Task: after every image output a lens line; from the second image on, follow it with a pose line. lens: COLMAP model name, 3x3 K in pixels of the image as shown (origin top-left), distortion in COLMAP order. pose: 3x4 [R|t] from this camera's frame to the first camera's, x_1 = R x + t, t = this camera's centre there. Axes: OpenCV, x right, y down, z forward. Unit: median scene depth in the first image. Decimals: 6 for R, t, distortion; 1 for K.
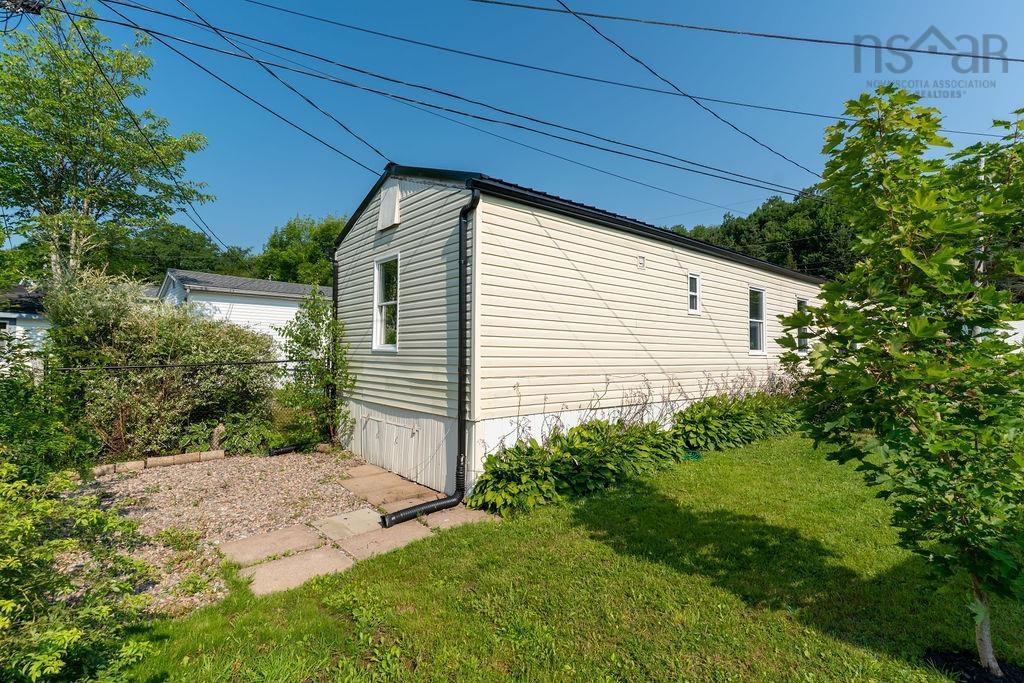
lens RADIAL K [[487.9, 0, 512.0], [0, 487.9, 341.5], [0, 0, 1]] dist [0.000076, 0.000019]
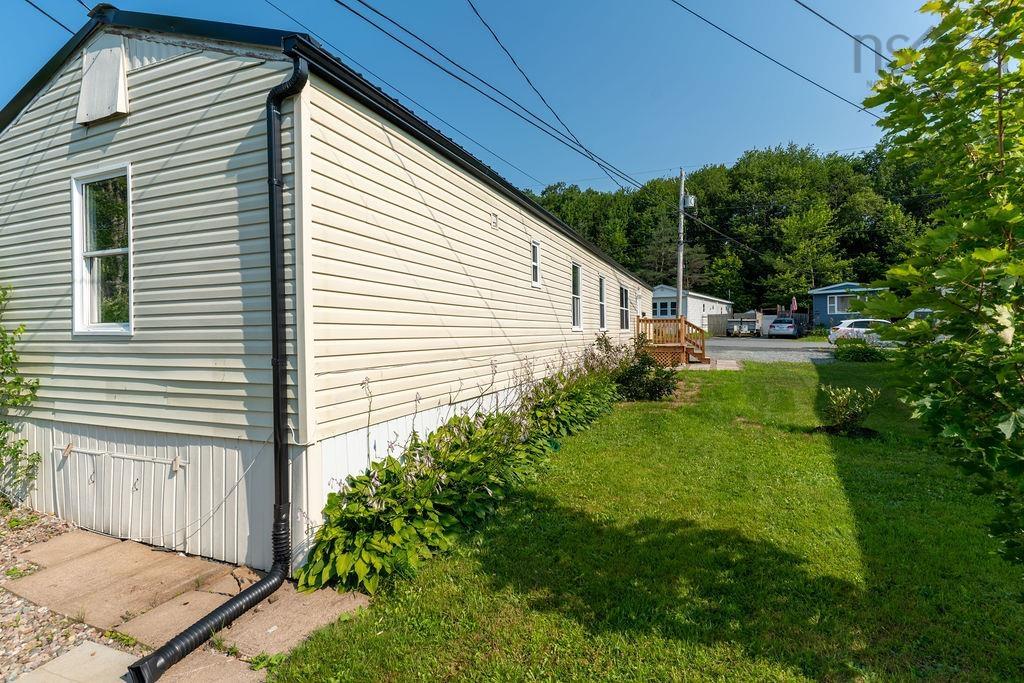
lens RADIAL K [[484.8, 0, 515.0], [0, 484.8, 338.6], [0, 0, 1]] dist [0.002157, -0.000398]
pose [[0.885481, -0.023950, 0.464058, -0.120173], [0.006681, 0.999224, 0.038821, 0.006881], [-0.464628, -0.031275, 0.884954, 0.328976]]
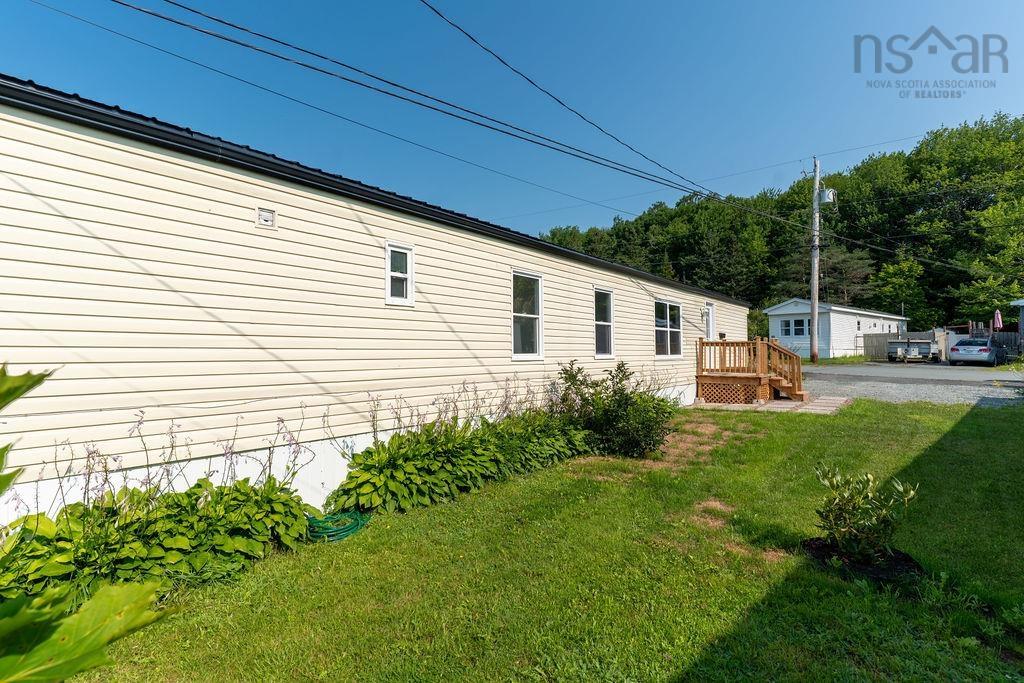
lens RADIAL K [[484.8, 0, 515.0], [0, 484.8, 338.6], [0, 0, 1]] dist [0.002157, -0.000398]
pose [[0.982967, -0.006584, 0.183663, 0.609336], [0.007350, 0.999967, -0.003486, -0.006876], [-0.183634, 0.004776, 0.982983, 0.445967]]
